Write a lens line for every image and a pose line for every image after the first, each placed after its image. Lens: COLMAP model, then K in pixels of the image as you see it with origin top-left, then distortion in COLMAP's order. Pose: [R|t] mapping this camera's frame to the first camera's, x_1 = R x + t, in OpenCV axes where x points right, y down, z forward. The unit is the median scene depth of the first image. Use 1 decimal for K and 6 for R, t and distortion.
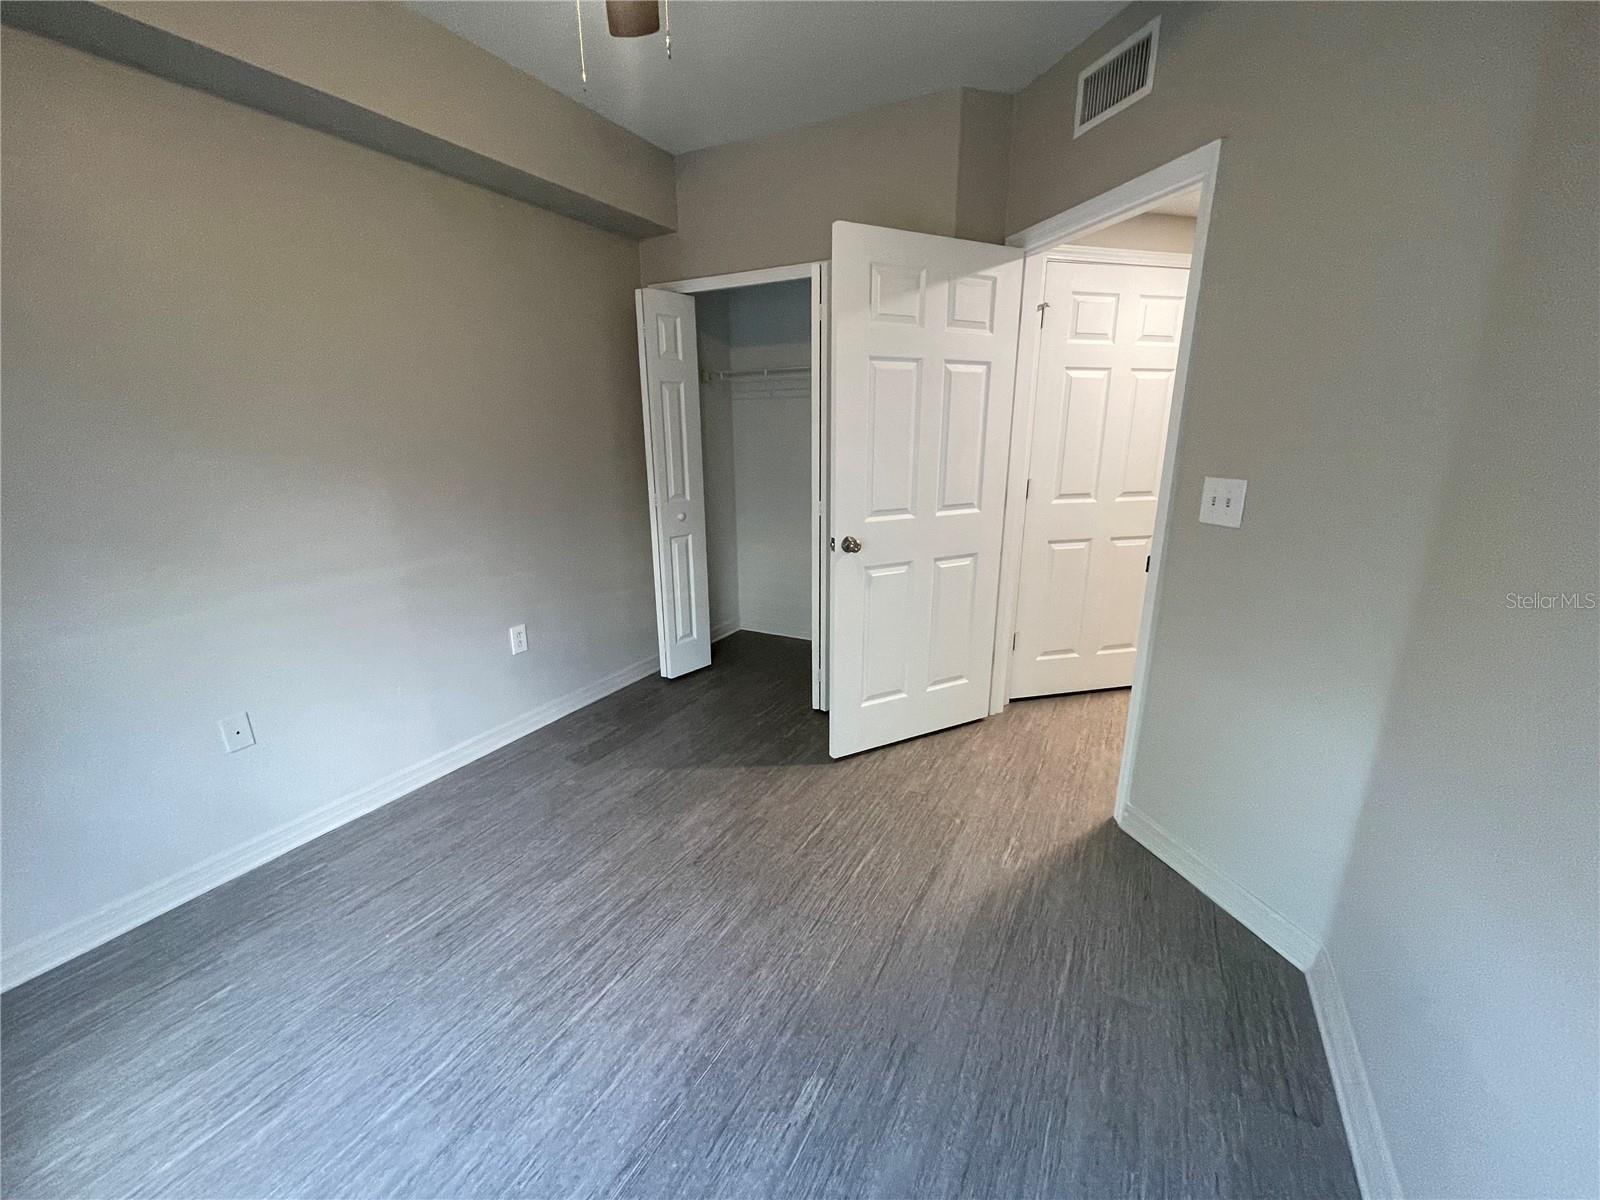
lens RADIAL K [[644.6, 0, 795.9], [0, 644.6, 603.2], [0, 0, 1]] dist [-0.000386, 0.000332]
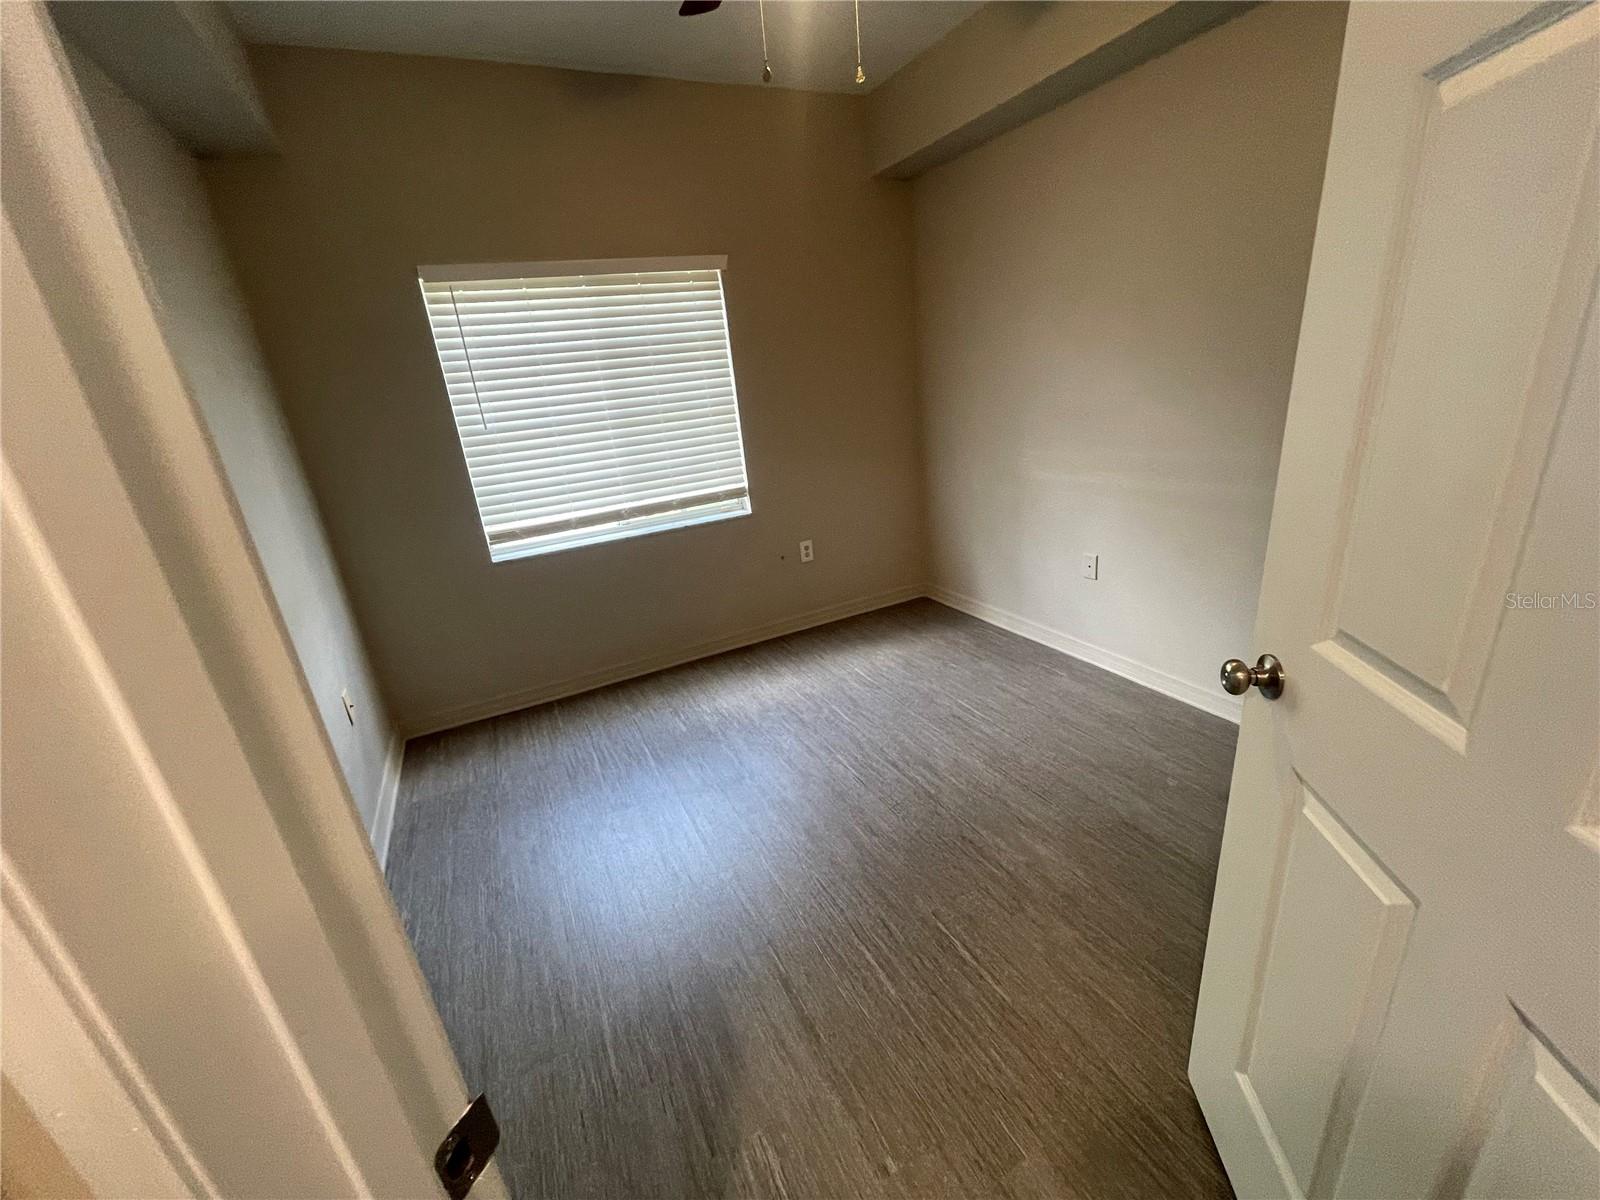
lens RADIAL K [[644.6, 0, 795.9], [0, 644.6, 603.2], [0, 0, 1]] dist [-0.000386, 0.000332]
pose [[-0.570490, 0.339390, -0.747901, 0.605422], [-0.113195, 0.869444, 0.480889, -0.343938], [0.813467, 0.359001, -0.457592, 1.154031]]
